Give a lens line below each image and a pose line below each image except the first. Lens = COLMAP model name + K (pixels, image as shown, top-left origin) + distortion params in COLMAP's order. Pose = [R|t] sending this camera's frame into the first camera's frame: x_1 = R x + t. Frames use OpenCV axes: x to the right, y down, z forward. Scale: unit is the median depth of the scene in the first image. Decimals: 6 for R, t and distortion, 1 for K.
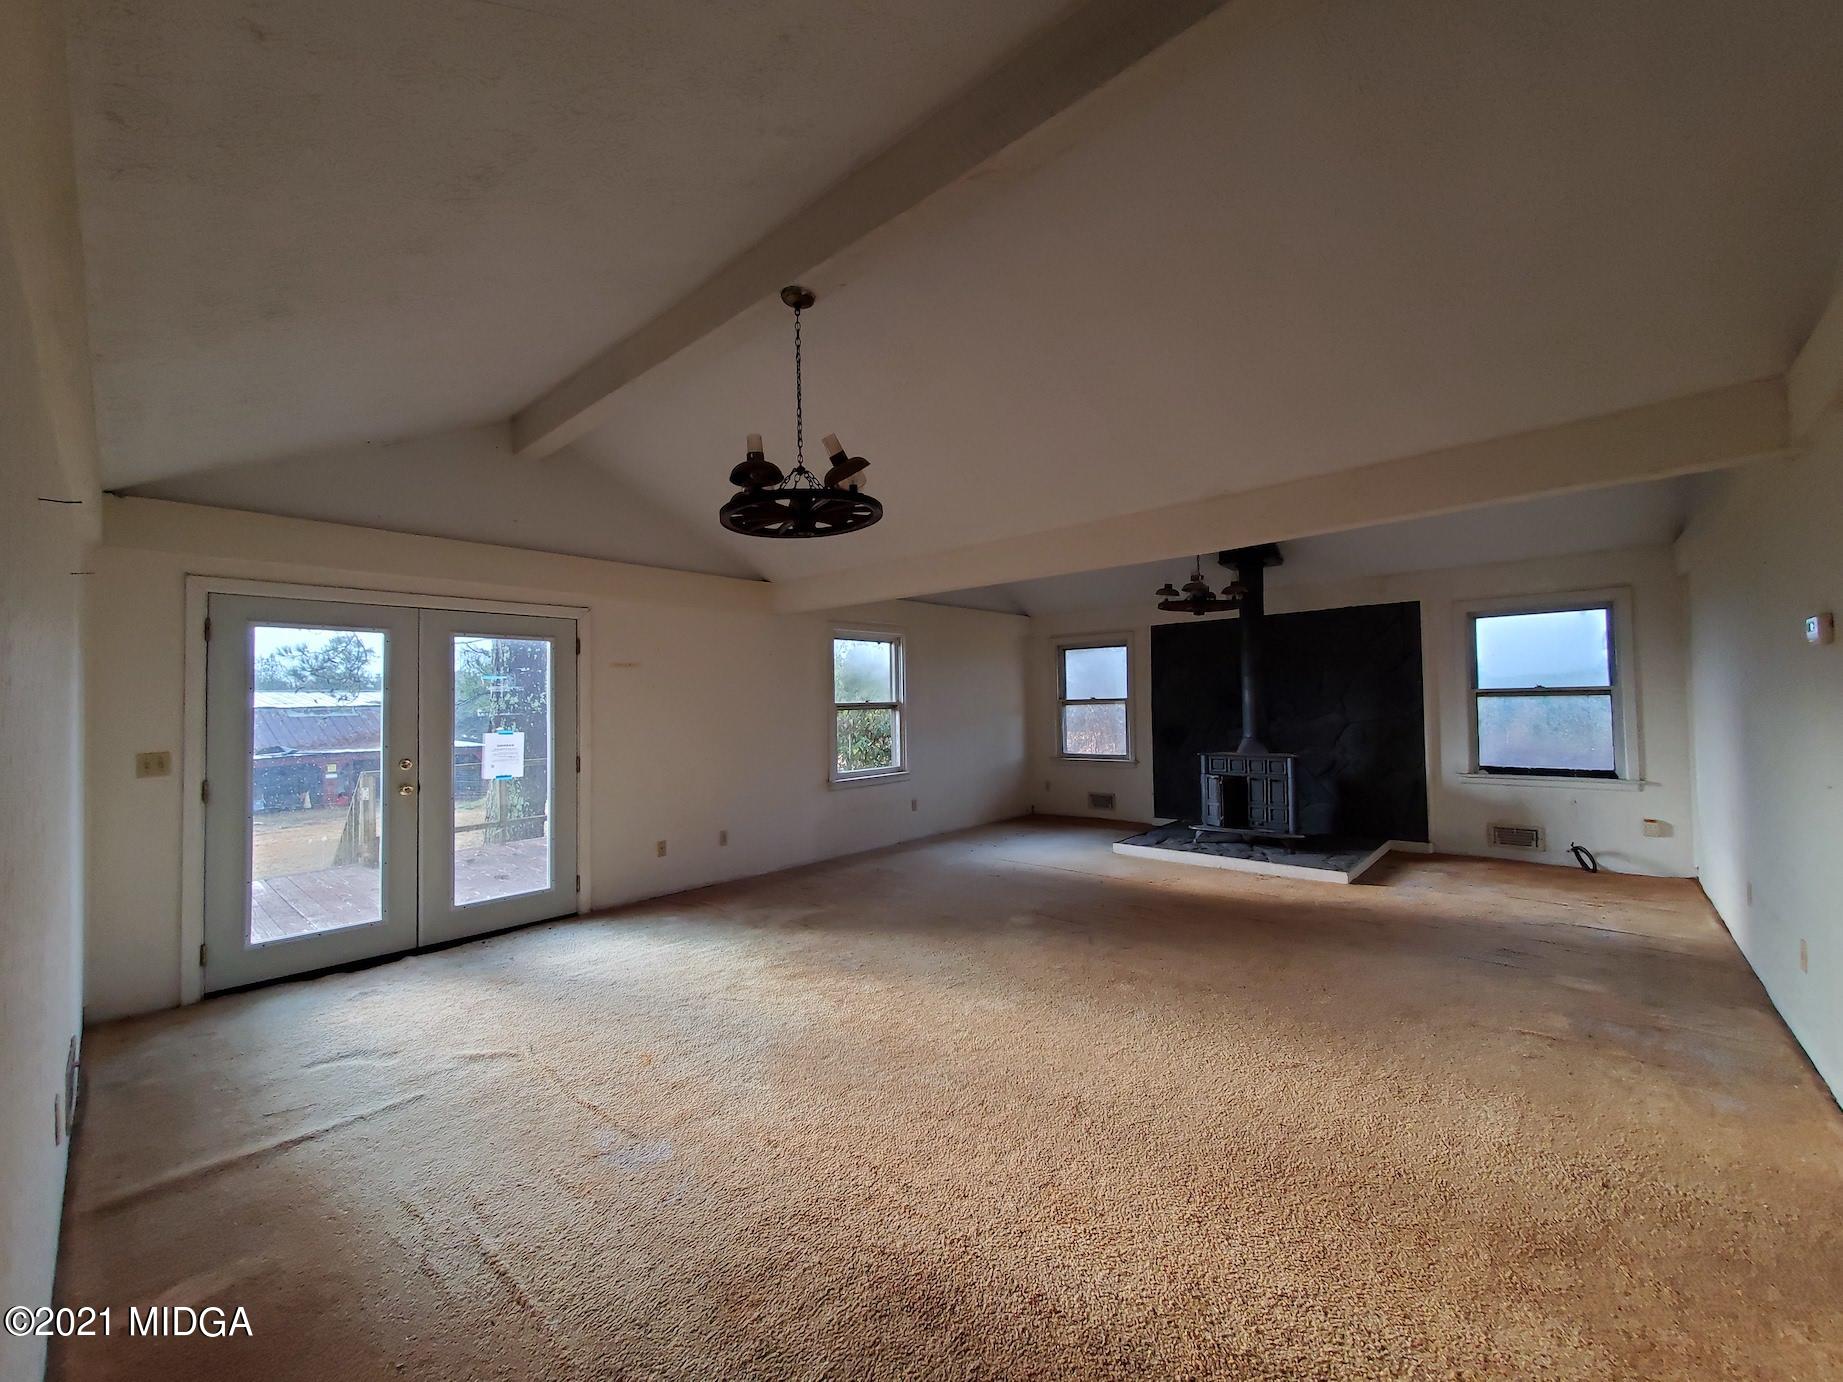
lens RADIAL K [[733.5, 0, 925.7], [0, 733.5, 682.3], [0, 0, 1]] dist [0.007366, -0.000954]
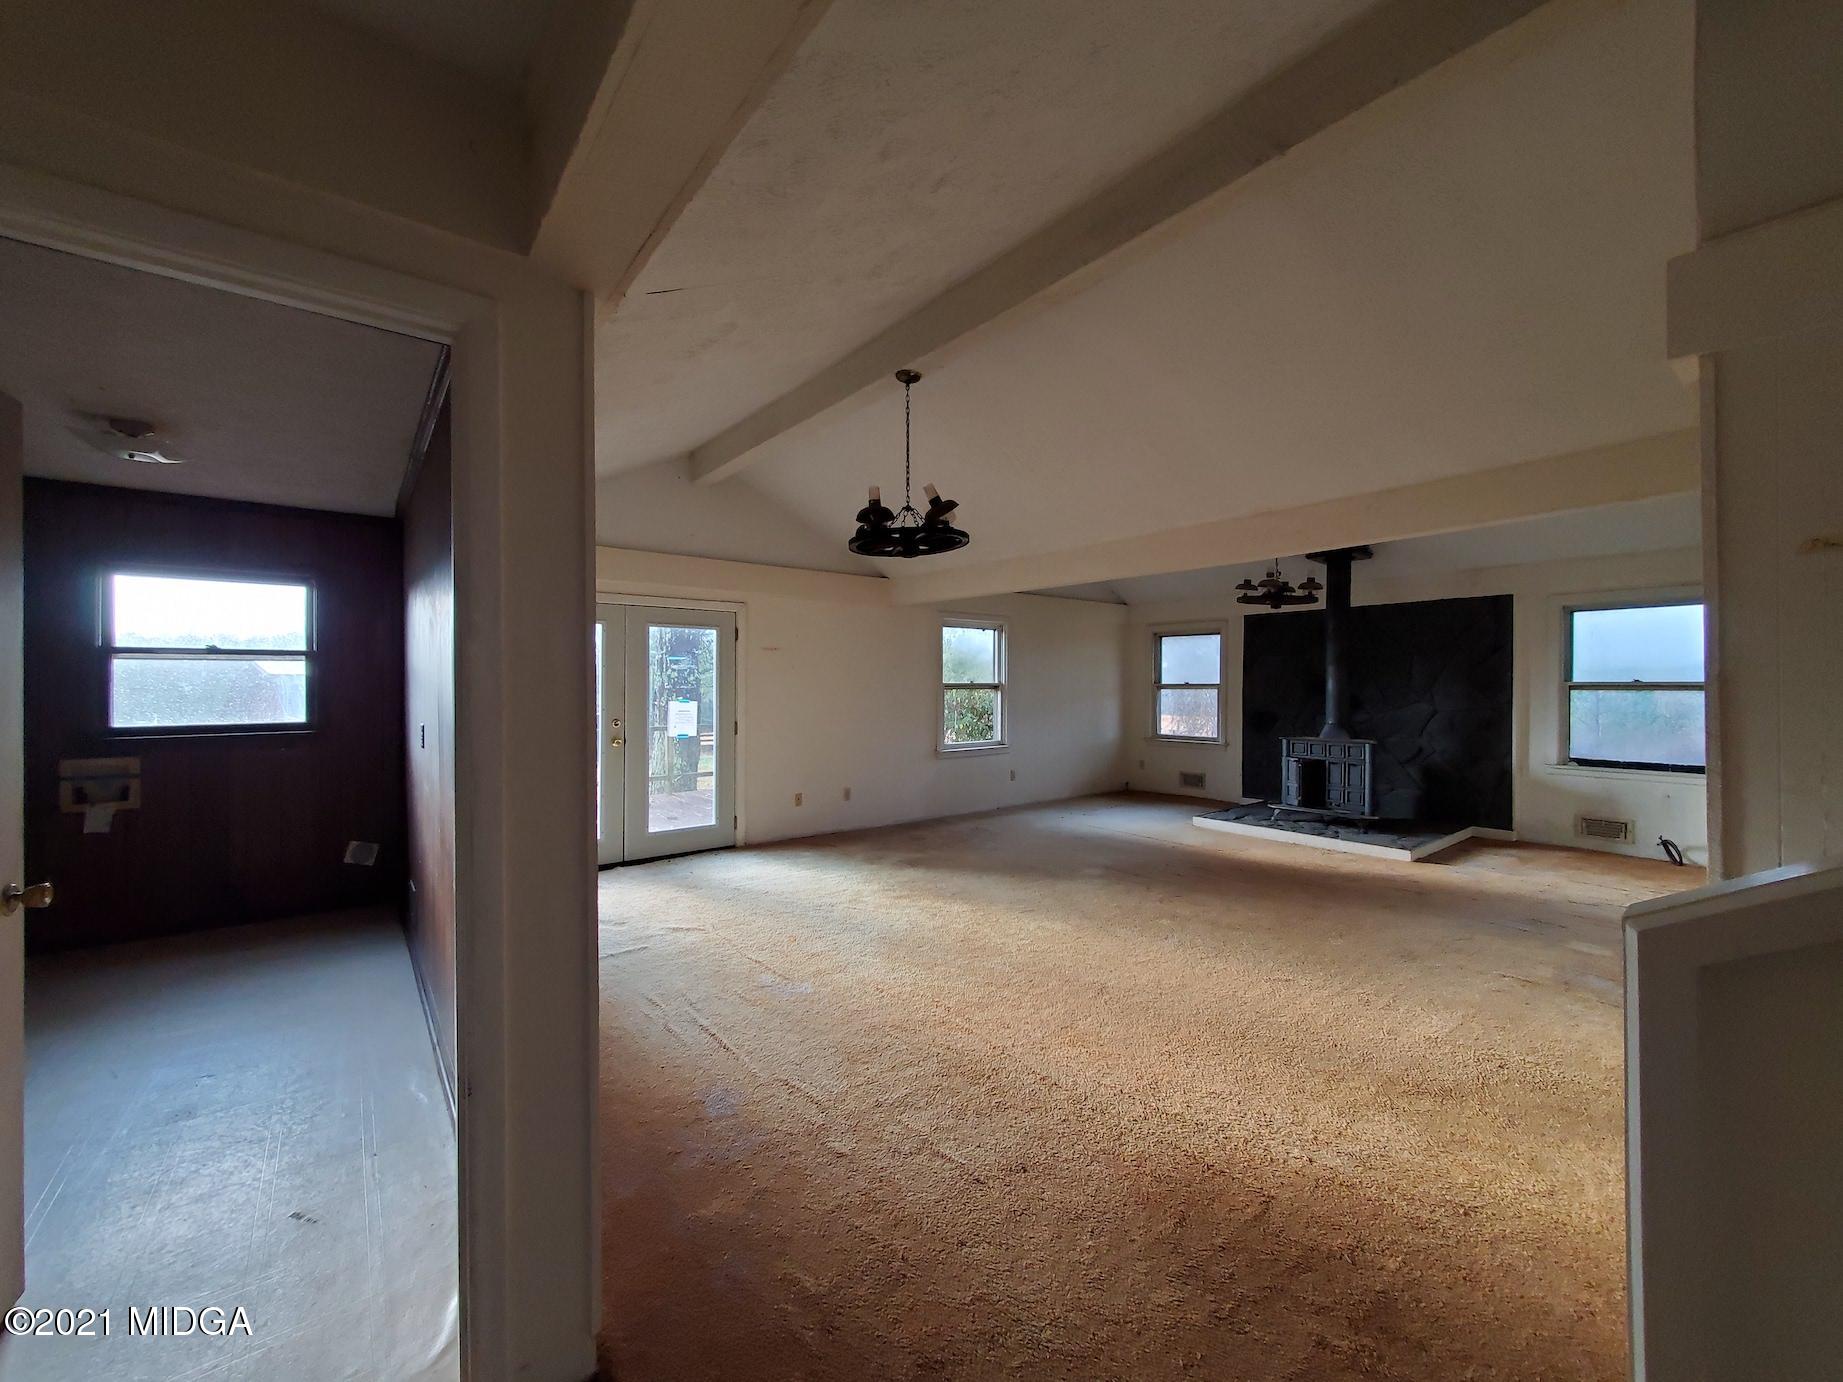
lens RADIAL K [[733.5, 0, 923.3], [0, 733.5, 684.0], [0, 0, 1]] dist [0.007366, -0.000954]
pose [[0.985932, 0.020581, -0.165877, 0.058083], [-0.015512, 0.999374, 0.031795, -0.009876], [0.166427, -0.028775, 0.985634, -0.217923]]
